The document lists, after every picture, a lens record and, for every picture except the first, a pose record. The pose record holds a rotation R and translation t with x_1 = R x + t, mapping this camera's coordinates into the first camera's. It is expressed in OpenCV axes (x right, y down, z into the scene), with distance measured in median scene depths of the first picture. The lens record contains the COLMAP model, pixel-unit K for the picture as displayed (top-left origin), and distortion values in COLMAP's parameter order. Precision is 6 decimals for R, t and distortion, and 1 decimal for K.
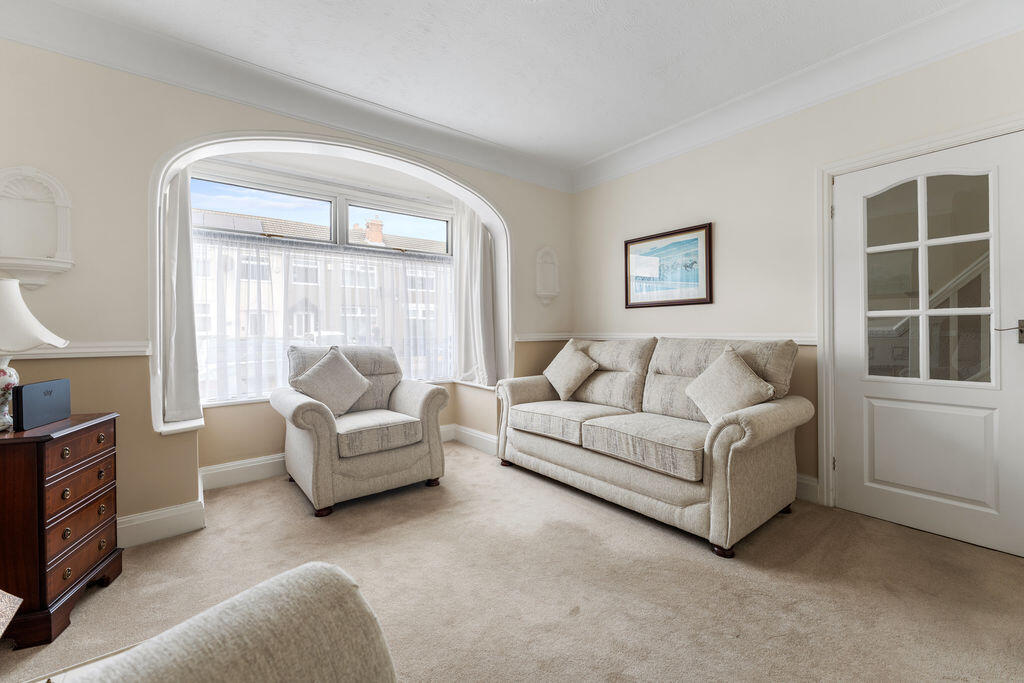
lens RADIAL K [[407.2, 0, 518.6], [0, 407.2, 331.4], [0, 0, 1]] dist [-0.000162, -0.000035]
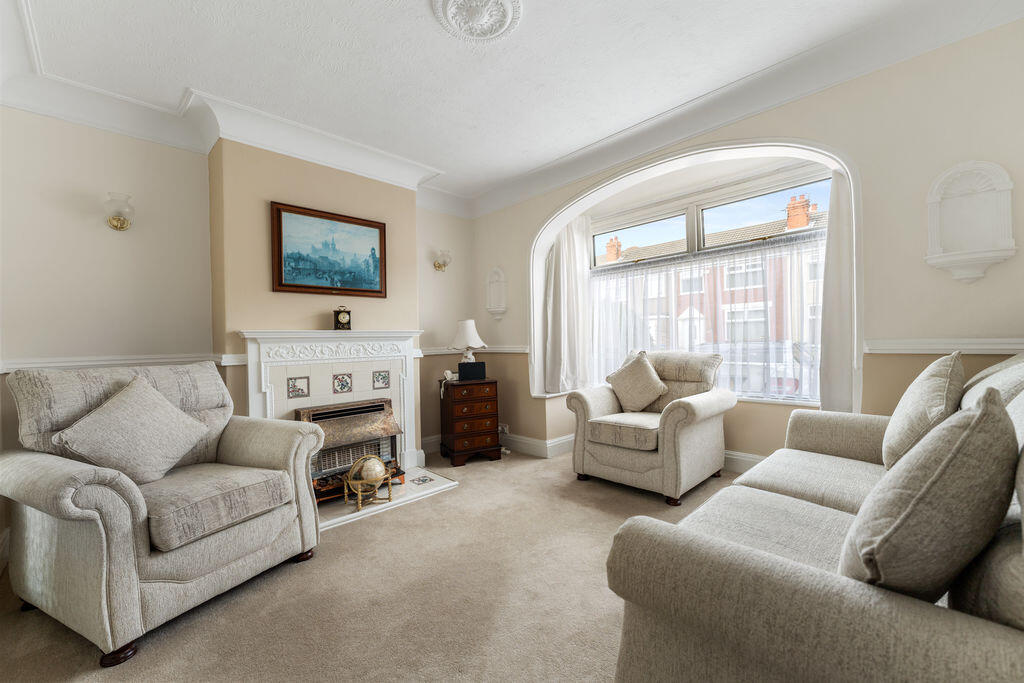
lens RADIAL K [[407.2, 0, 513.5], [0, 407.2, 342.2], [0, 0, 1]] dist [-0.000162, -0.000035]
pose [[0.108856, 0.011361, -0.993993, 0.609579], [0.020037, 0.999706, 0.013620, -0.011154], [0.993856, -0.021399, 0.108597, 0.493548]]
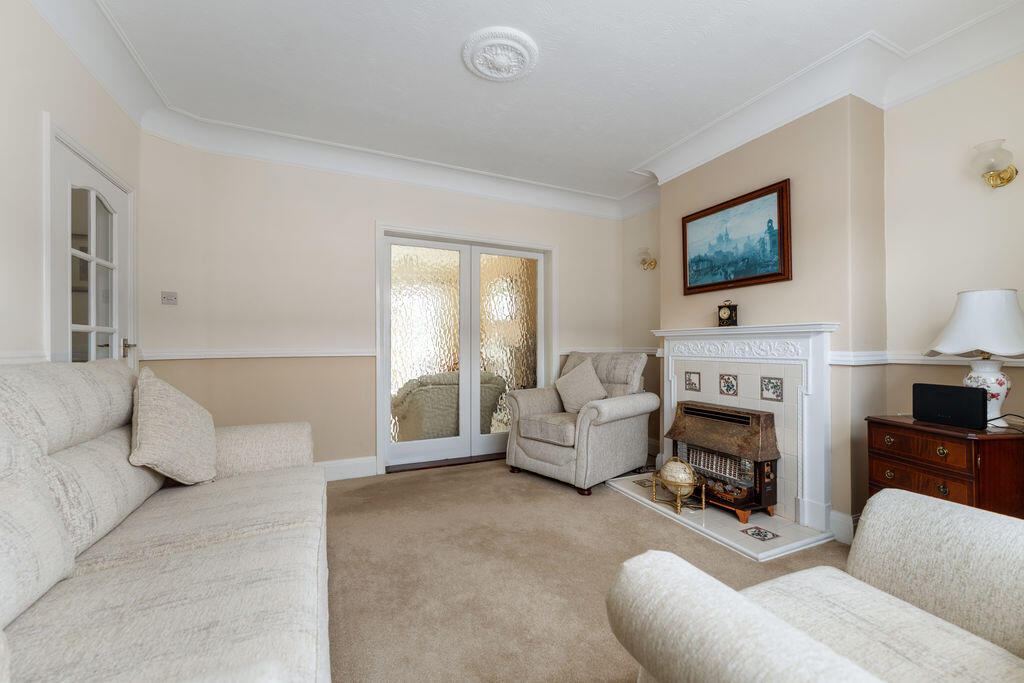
lens RADIAL K [[407.2, 0, 506.9], [0, 407.2, 344.0], [0, 0, 1]] dist [-0.000162, -0.000035]
pose [[-0.967818, 0.013234, 0.251302, -0.166477], [0.012613, 0.999912, -0.004085, 0.000665], [-0.251334, -0.000784, -0.967900, 1.184713]]
